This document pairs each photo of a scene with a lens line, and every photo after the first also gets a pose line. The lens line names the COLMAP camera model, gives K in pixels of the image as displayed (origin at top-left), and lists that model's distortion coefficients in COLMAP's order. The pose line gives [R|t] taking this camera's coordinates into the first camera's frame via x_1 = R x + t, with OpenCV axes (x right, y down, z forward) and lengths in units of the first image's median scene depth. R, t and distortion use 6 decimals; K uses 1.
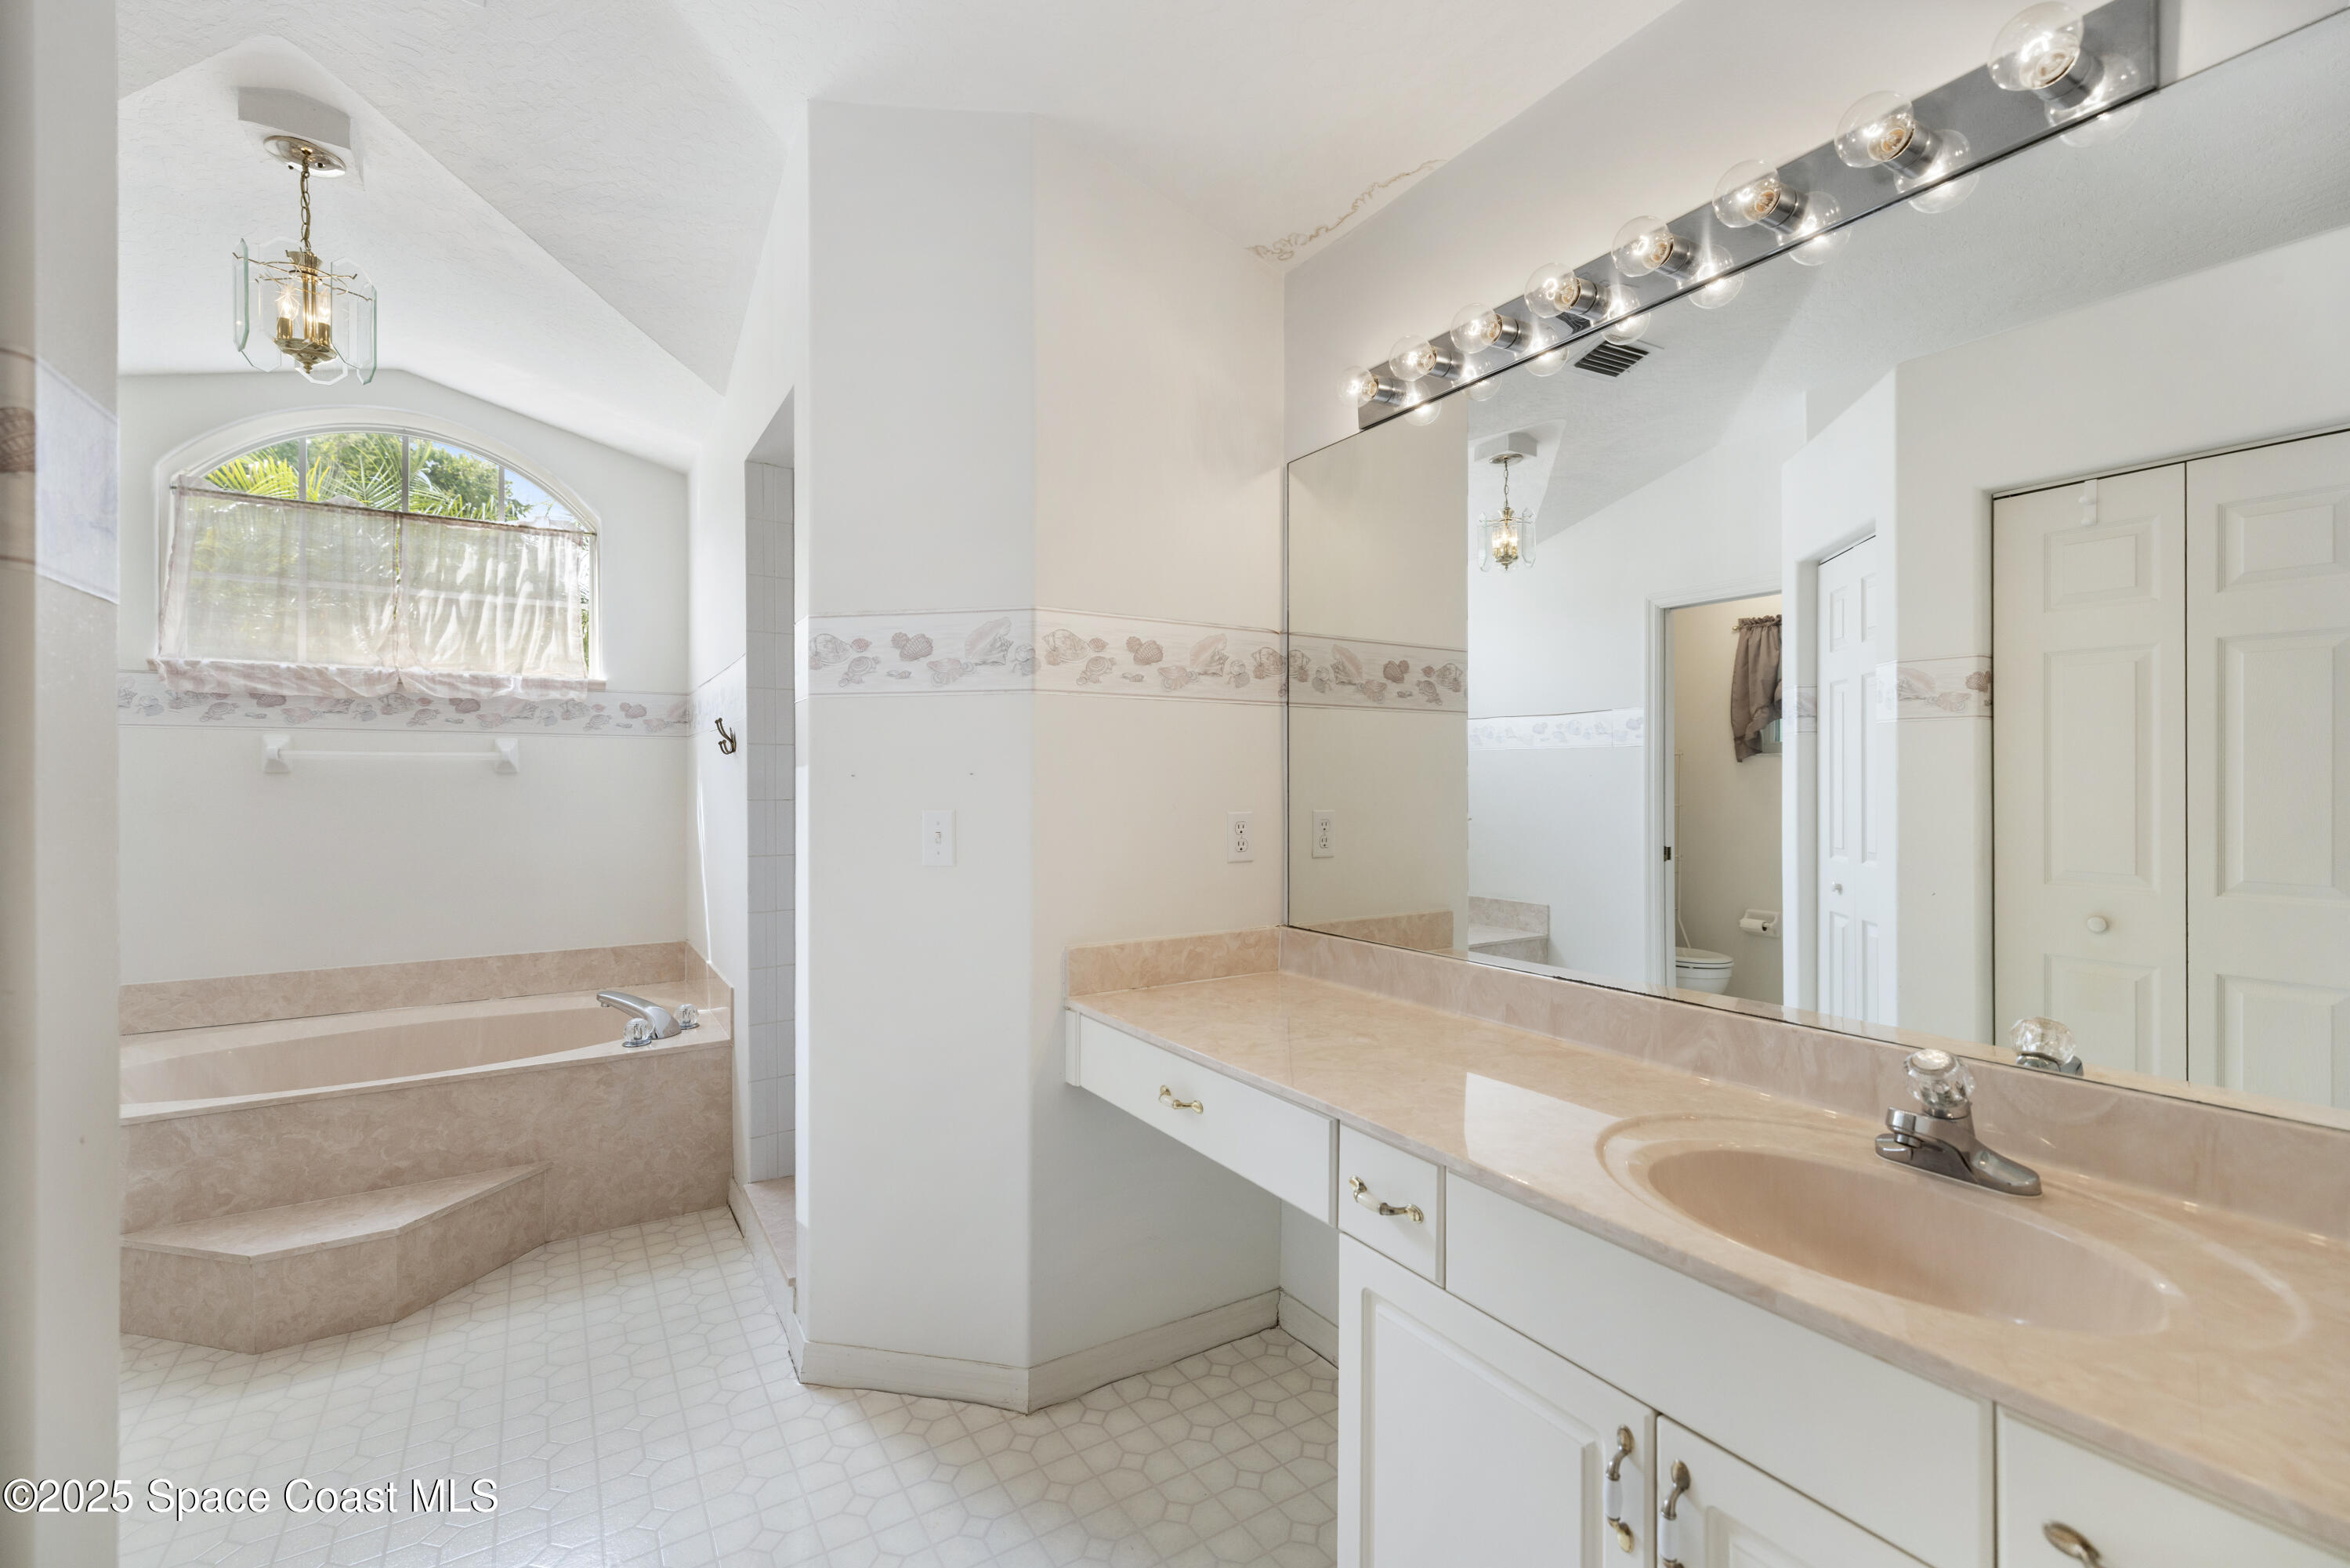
lens RADIAL K [[1008.9, 0, 1183.6], [0, 1008.9, 790.8], [0, 0, 1]] dist [0.004469, 0.000958]
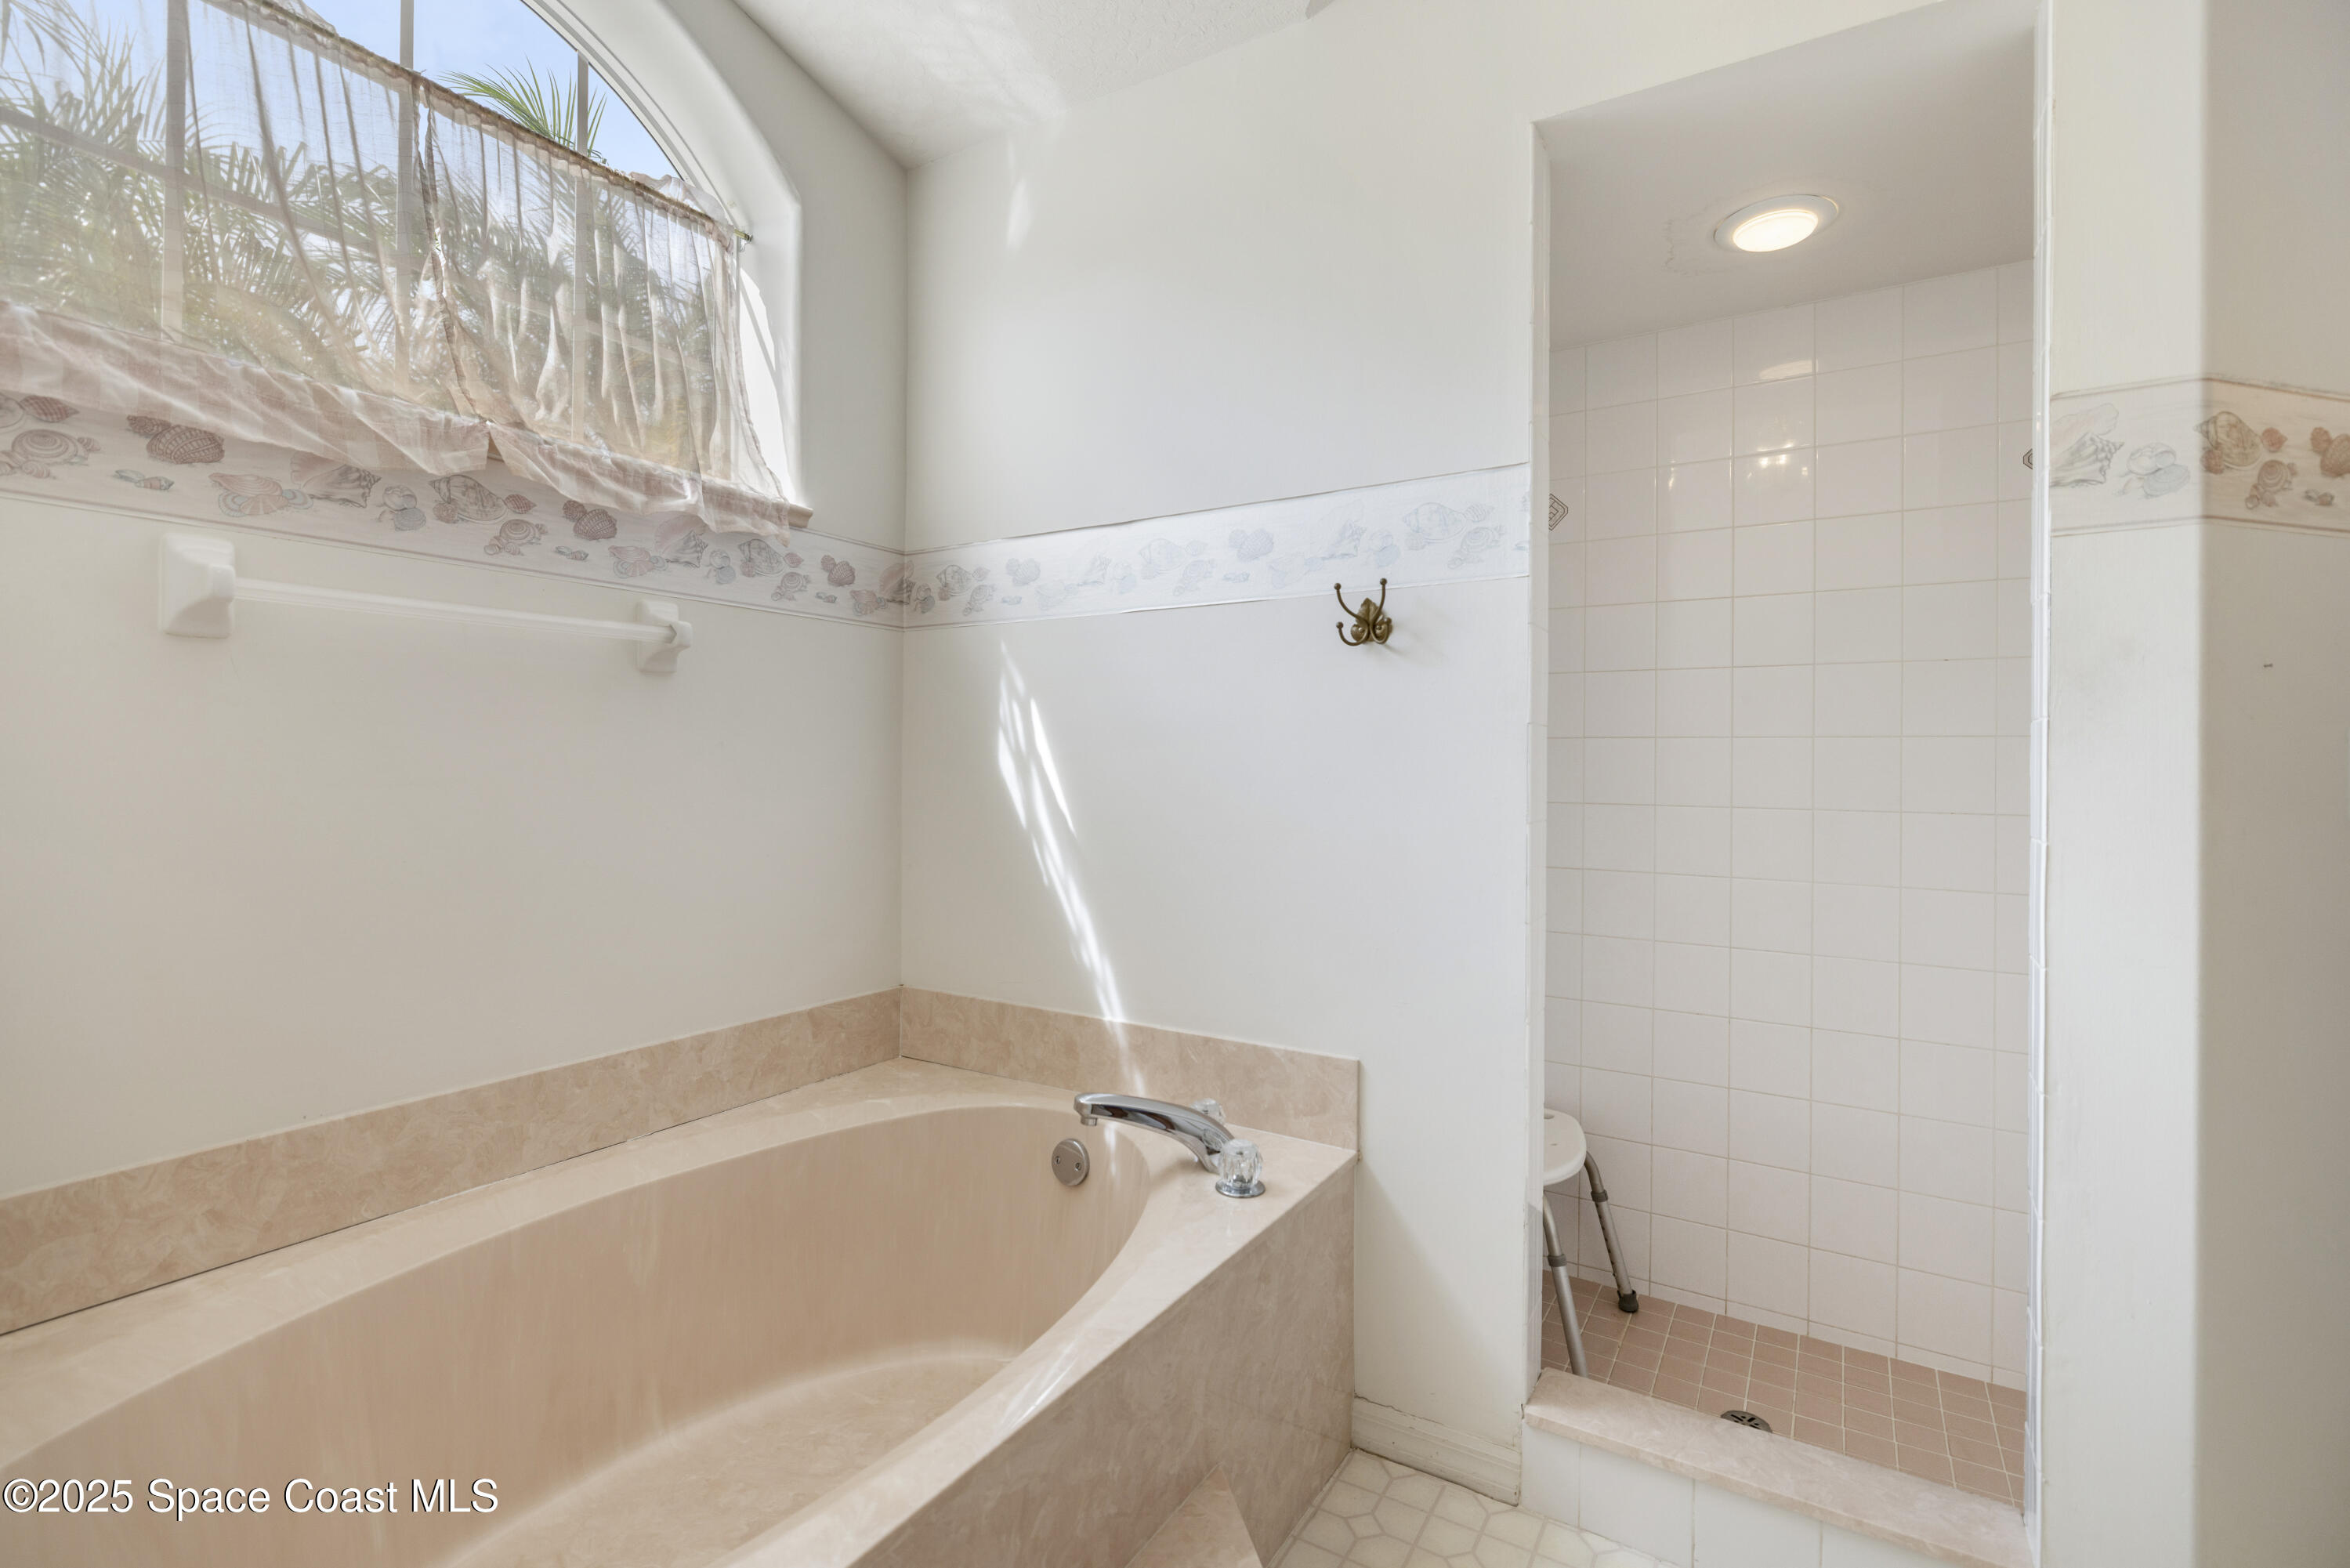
lens RADIAL K [[1057.9, 0, 1122.4], [0, 1057.9, 765.1], [0, 0, 1]] dist [-0.001696, 0.000825]
pose [[0.897756, 0.009138, 0.440399, -0.718357], [-0.007070, 0.999955, -0.006336, 0.030151], [-0.440437, 0.002575, 0.897780, 0.458627]]
